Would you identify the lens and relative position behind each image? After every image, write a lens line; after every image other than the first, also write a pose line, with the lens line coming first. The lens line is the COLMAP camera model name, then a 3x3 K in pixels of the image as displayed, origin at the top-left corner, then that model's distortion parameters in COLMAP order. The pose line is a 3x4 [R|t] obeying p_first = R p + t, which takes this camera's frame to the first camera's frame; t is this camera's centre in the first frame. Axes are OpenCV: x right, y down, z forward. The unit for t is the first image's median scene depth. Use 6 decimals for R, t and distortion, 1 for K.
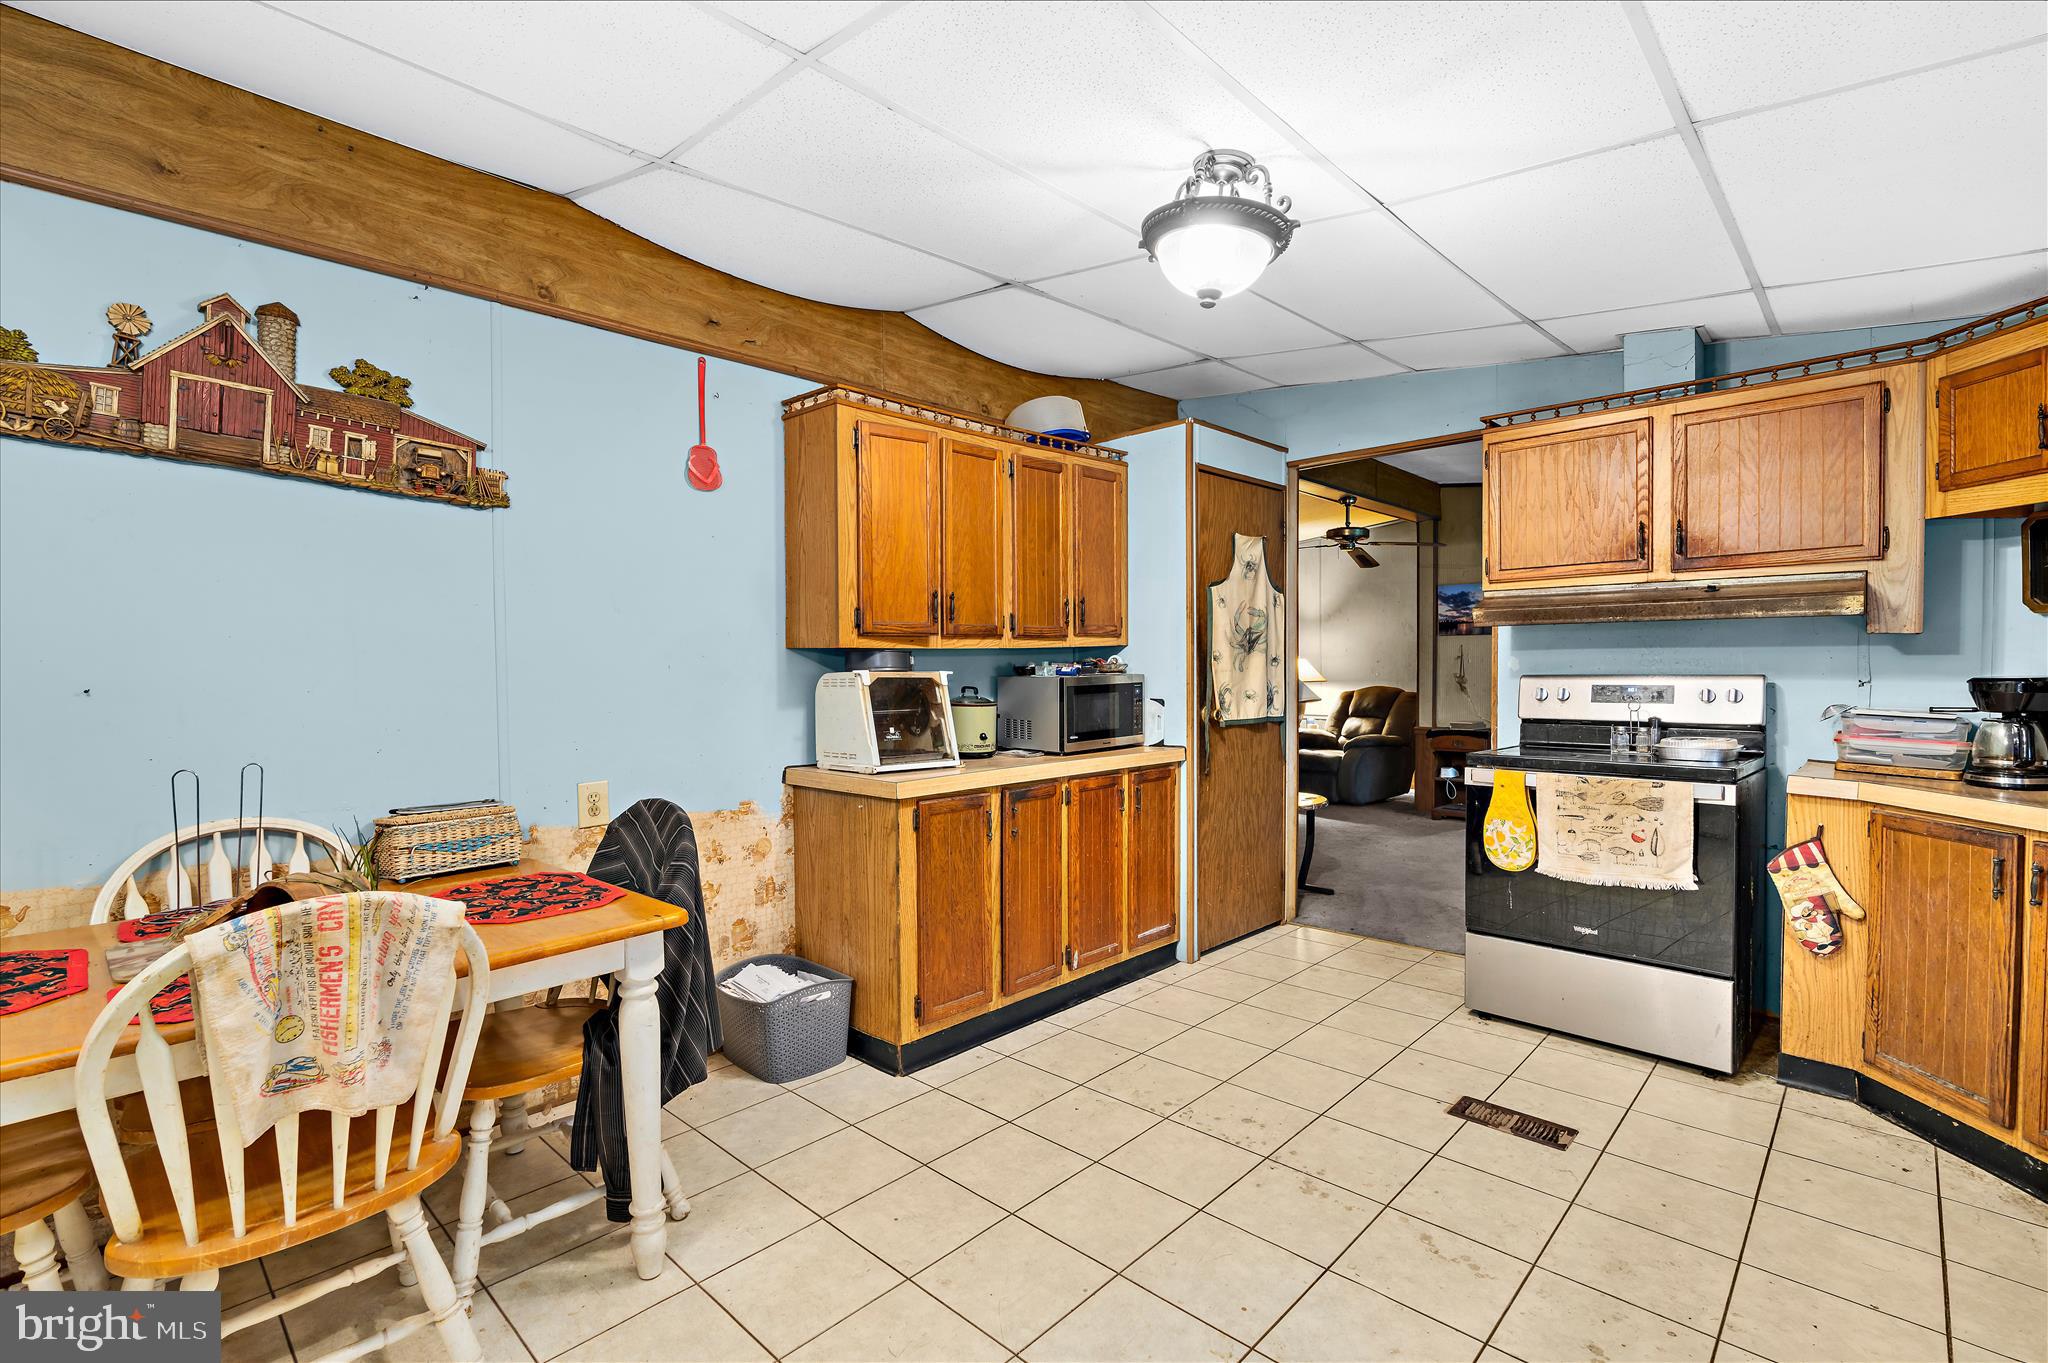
lens RADIAL K [[939.9, 0, 1016.7], [0, 939.9, 677.6], [0, 0, 1]] dist [-0.005373, 0.002592]
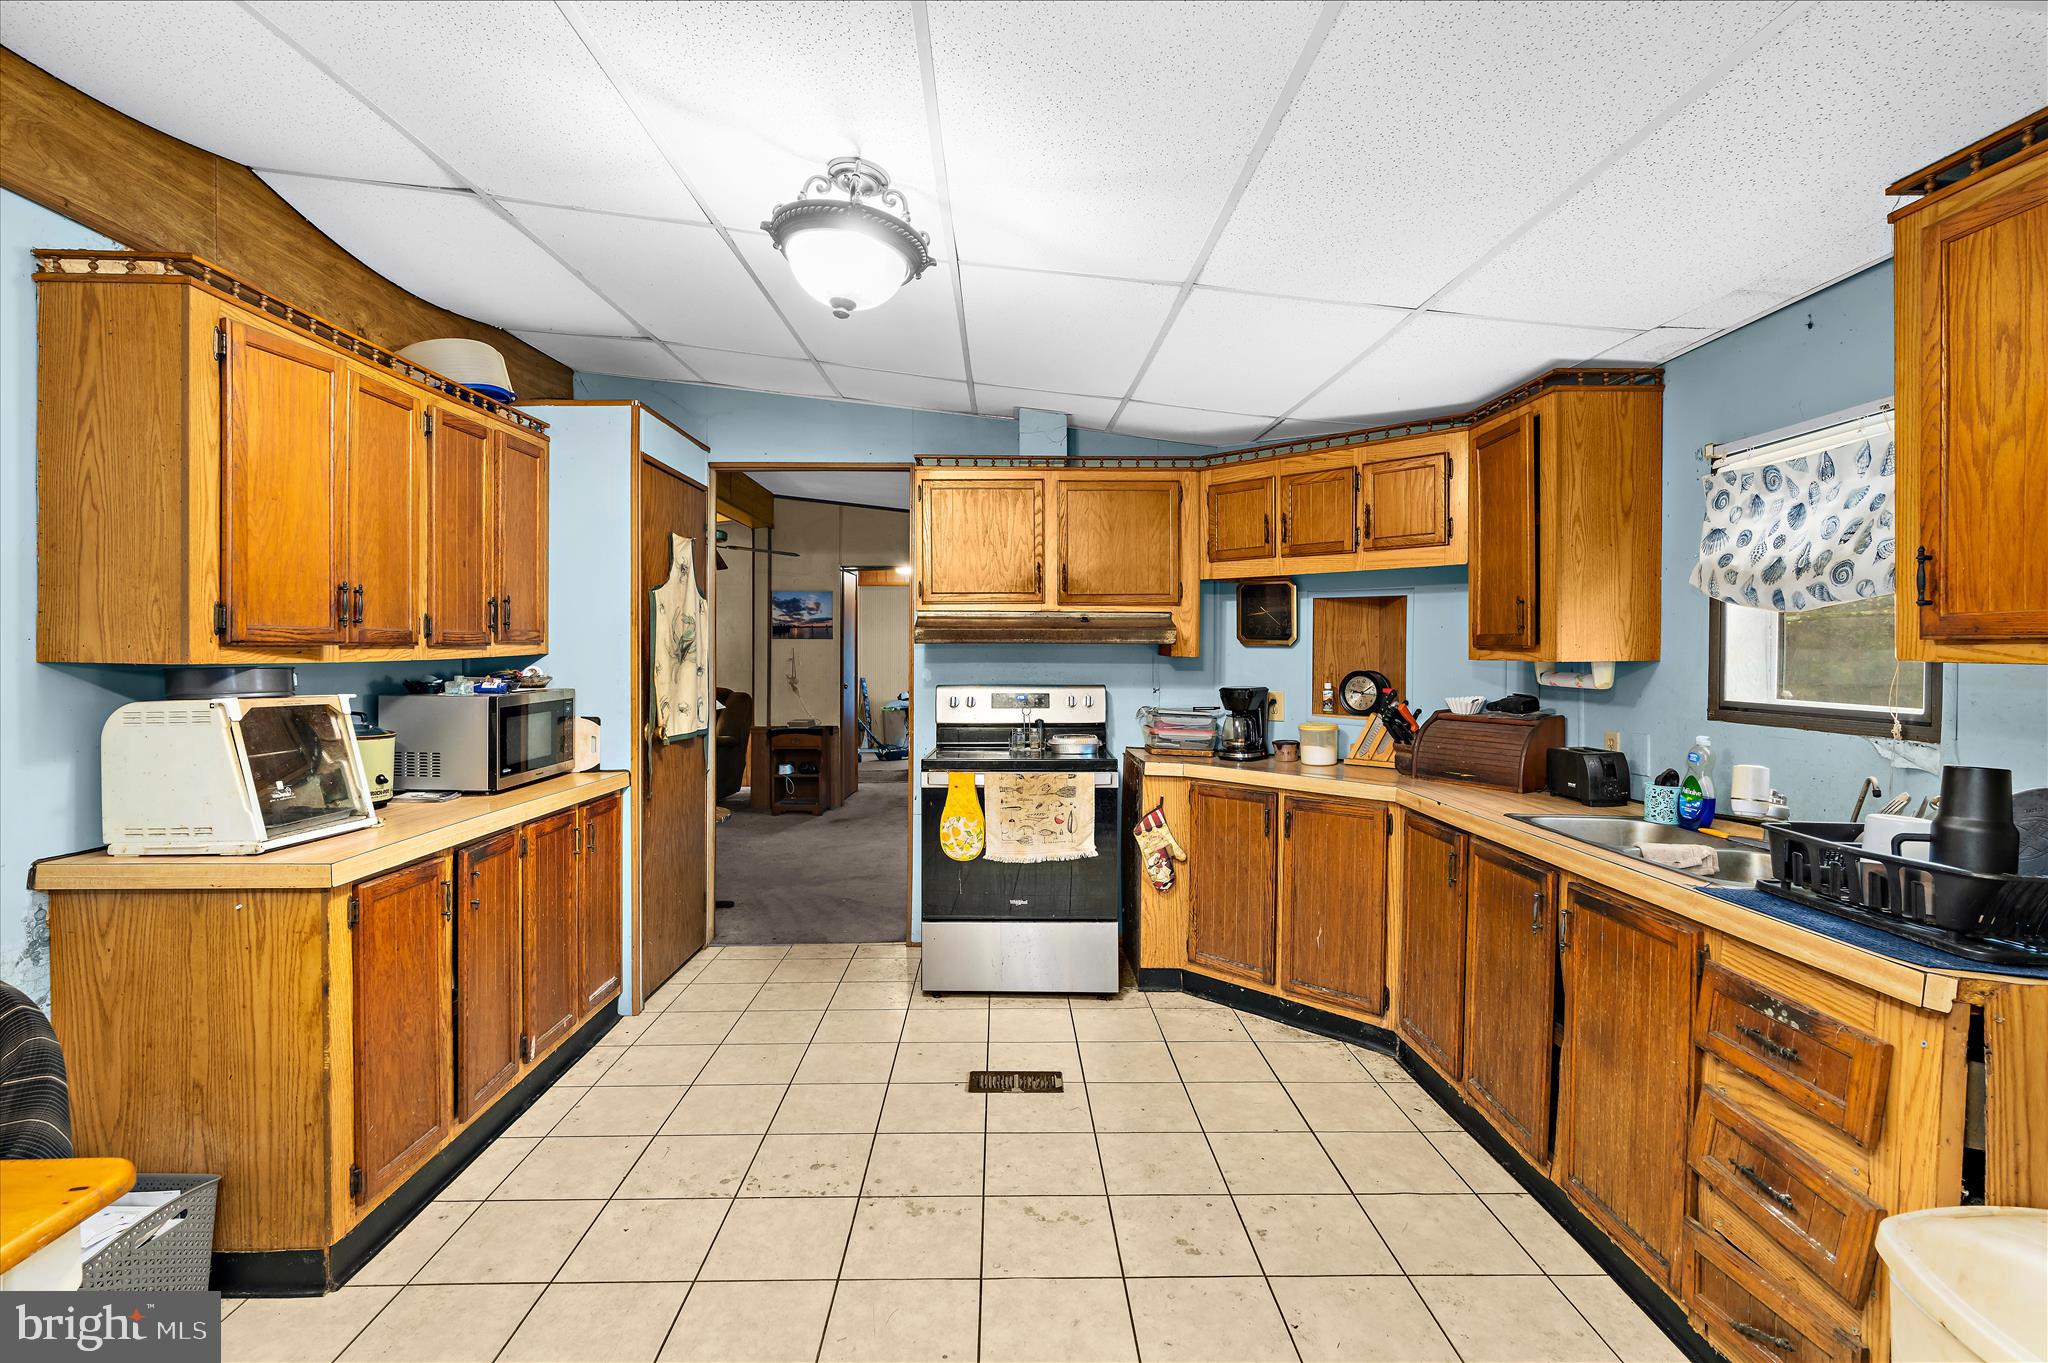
lens RADIAL K [[939.9, 0, 1021.8], [0, 939.9, 656.7], [0, 0, 1]] dist [-0.005373, 0.002592]
pose [[0.706956, 0.007414, 0.707219, -0.229689], [0.001988, 0.999920, -0.012470, -0.026811], [-0.707255, 0.010222, 0.706885, 0.140034]]
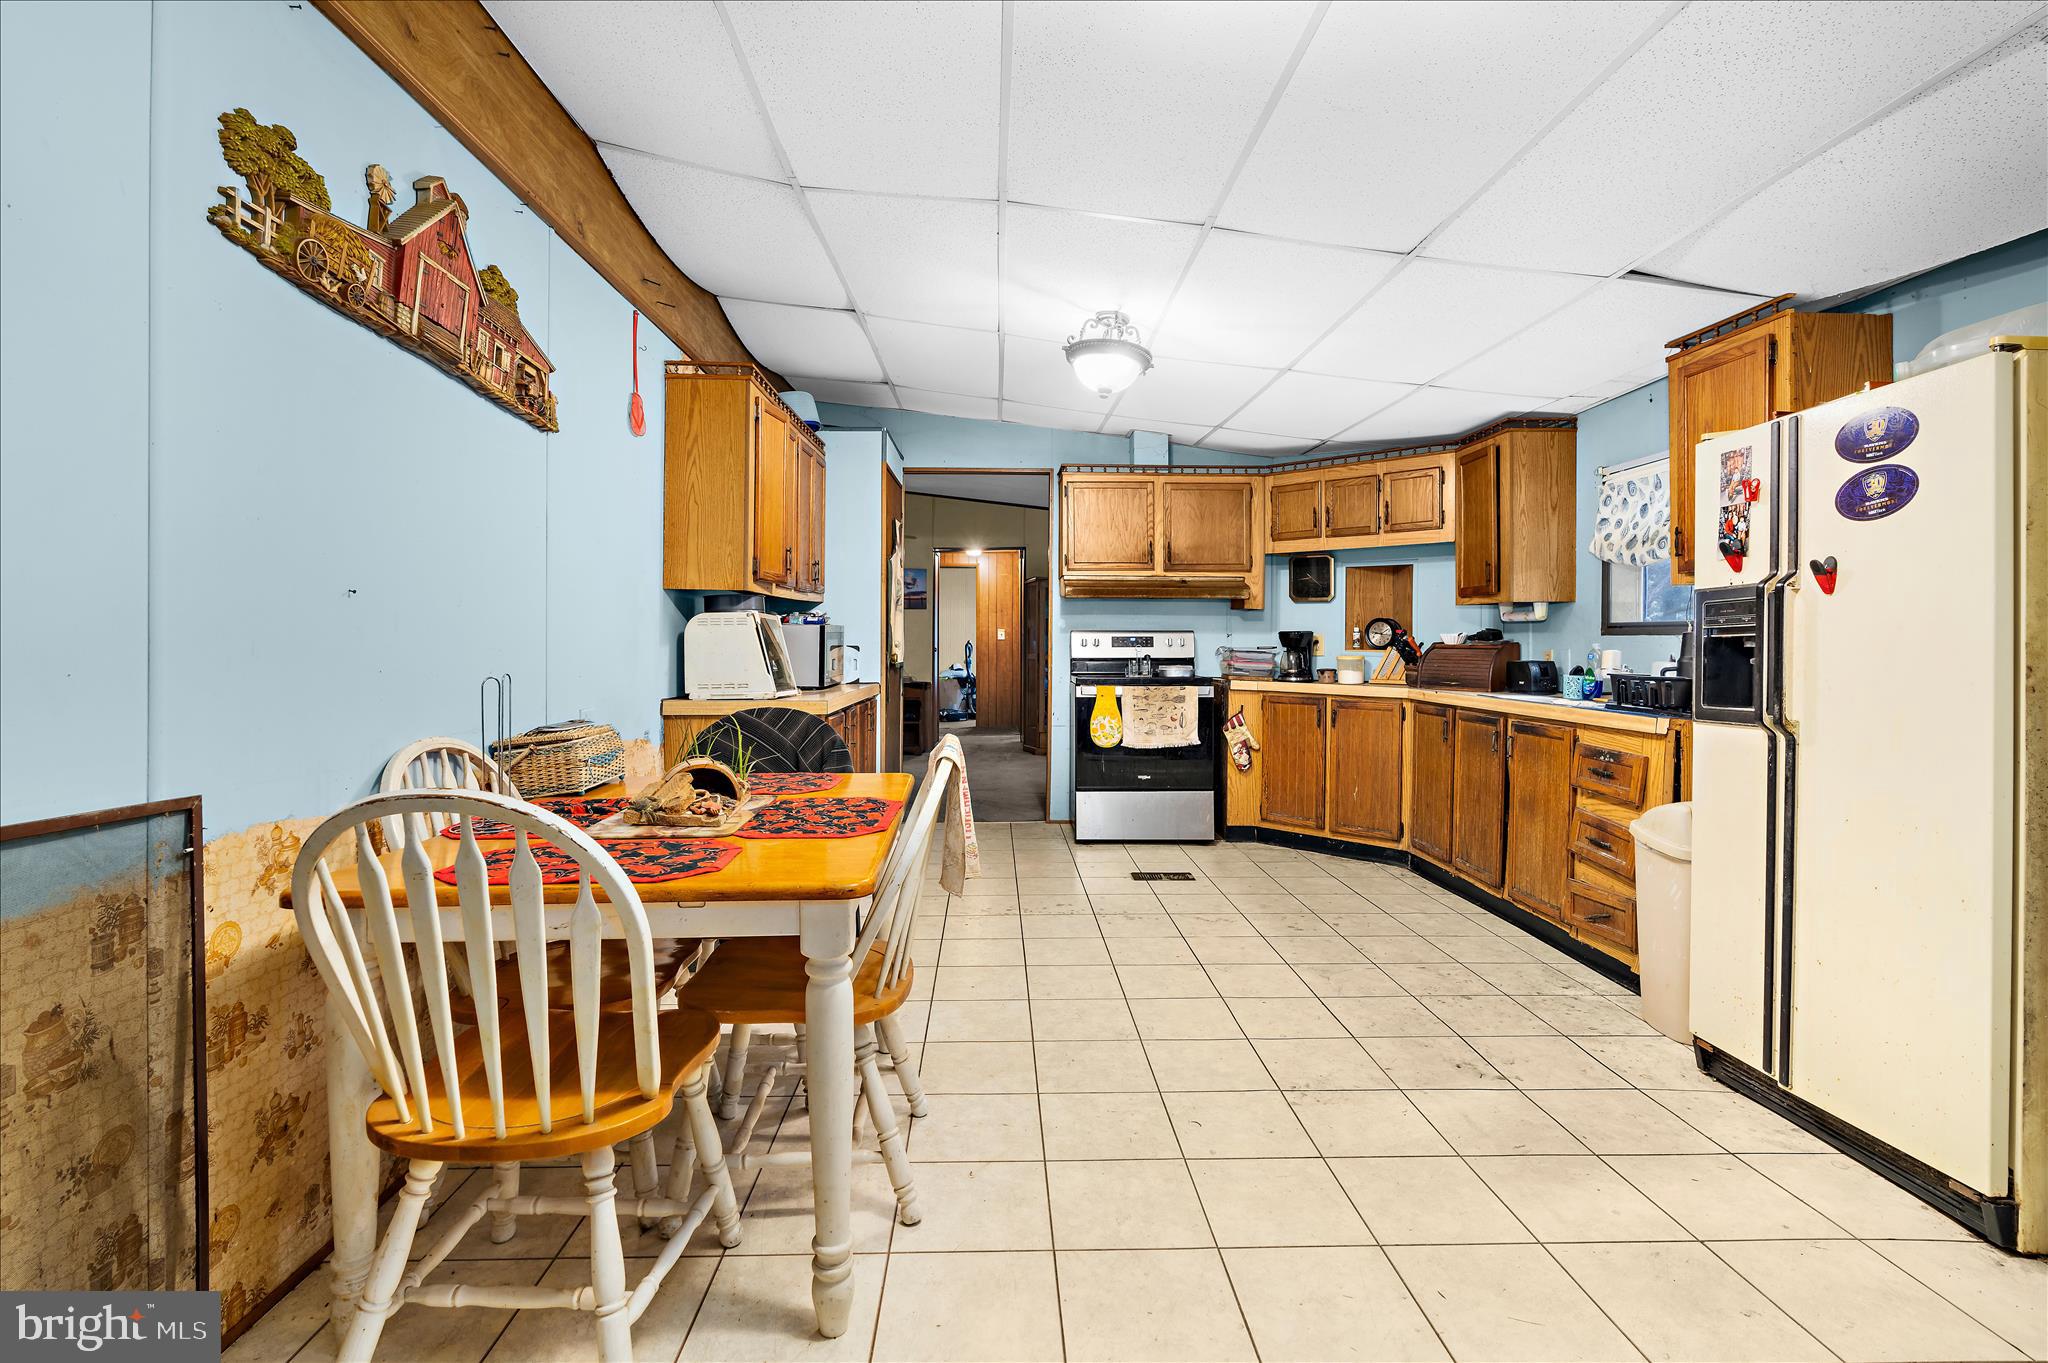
lens RADIAL K [[939.9, 0, 1028.1], [0, 939.9, 636.1], [0, 0, 1]] dist [-0.005373, 0.002592]
pose [[0.698005, 0.015390, 0.715928, -0.740908], [0.000487, 0.999759, -0.021967, 0.047773], [-0.716093, 0.015682, 0.697829, -0.048338]]
